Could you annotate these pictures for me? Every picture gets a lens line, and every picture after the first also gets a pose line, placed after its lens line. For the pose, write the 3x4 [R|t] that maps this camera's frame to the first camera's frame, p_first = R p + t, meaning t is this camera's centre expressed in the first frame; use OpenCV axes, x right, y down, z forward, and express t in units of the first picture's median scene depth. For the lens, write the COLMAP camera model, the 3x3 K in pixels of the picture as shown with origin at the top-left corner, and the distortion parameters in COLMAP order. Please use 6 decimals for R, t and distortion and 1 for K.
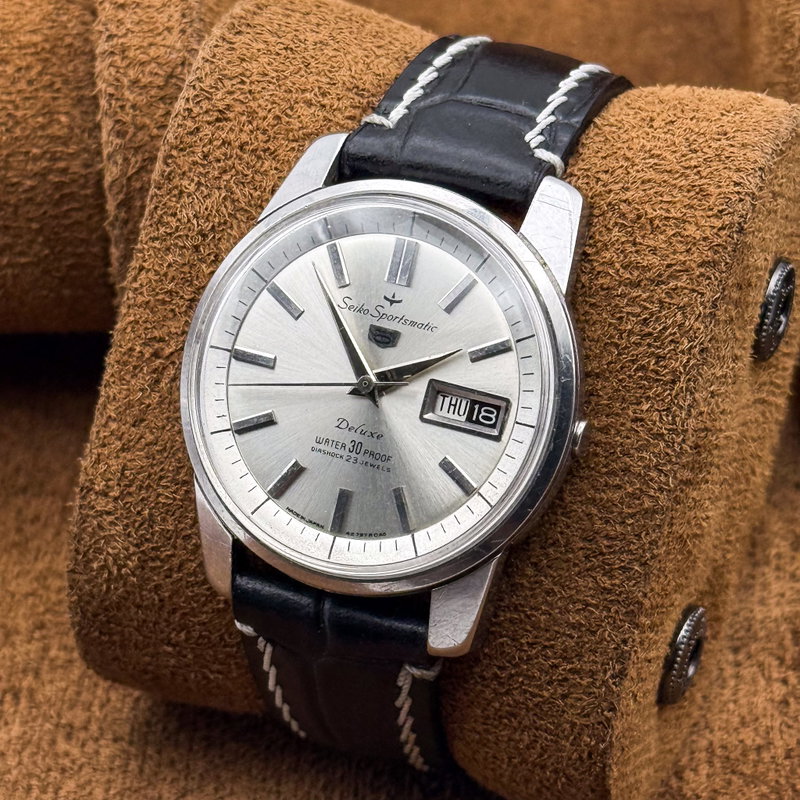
lens RADIAL K [[3122.0, 0, 400.0], [0, 3122.0, 400.0], [0, 0, 1]] dist [0.229835, -2.814365]
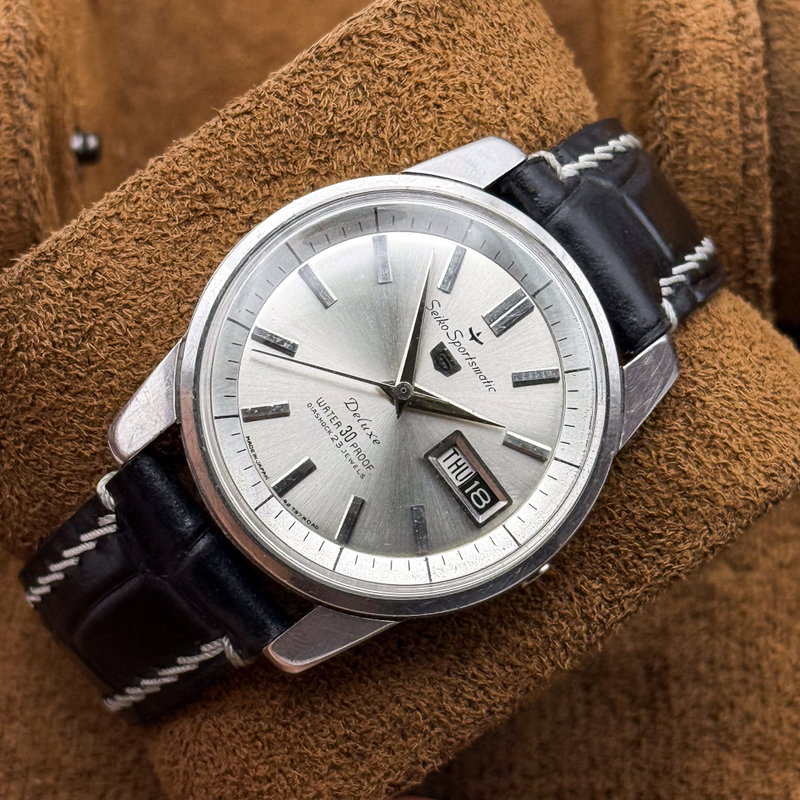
lens RADIAL K [[3122.0, 0, 400.0], [0, 3122.0, 400.0], [0, 0, 1]] dist [0.229835, -2.814365]
pose [[0.725089, 0.615502, 0.308876, -0.292451], [-0.628869, 0.774596, -0.067273, 0.059301], [-0.280661, -0.145463, 0.948720, 0.108668]]
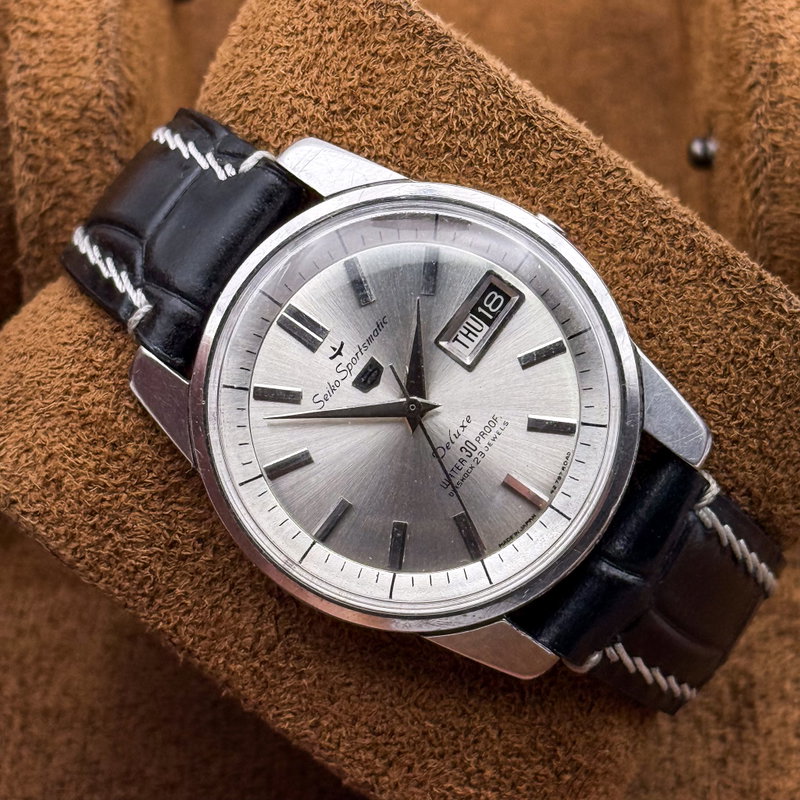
lens RADIAL K [[3122.0, 0, 400.0], [0, 3122.0, 400.0], [0, 0, 1]] dist [0.229835, -2.814365]
pose [[0.373274, -0.881817, 0.288211, -0.270523], [0.919080, 0.393802, 0.014548, -0.022274], [-0.126327, 0.259459, 0.957456, 0.111560]]
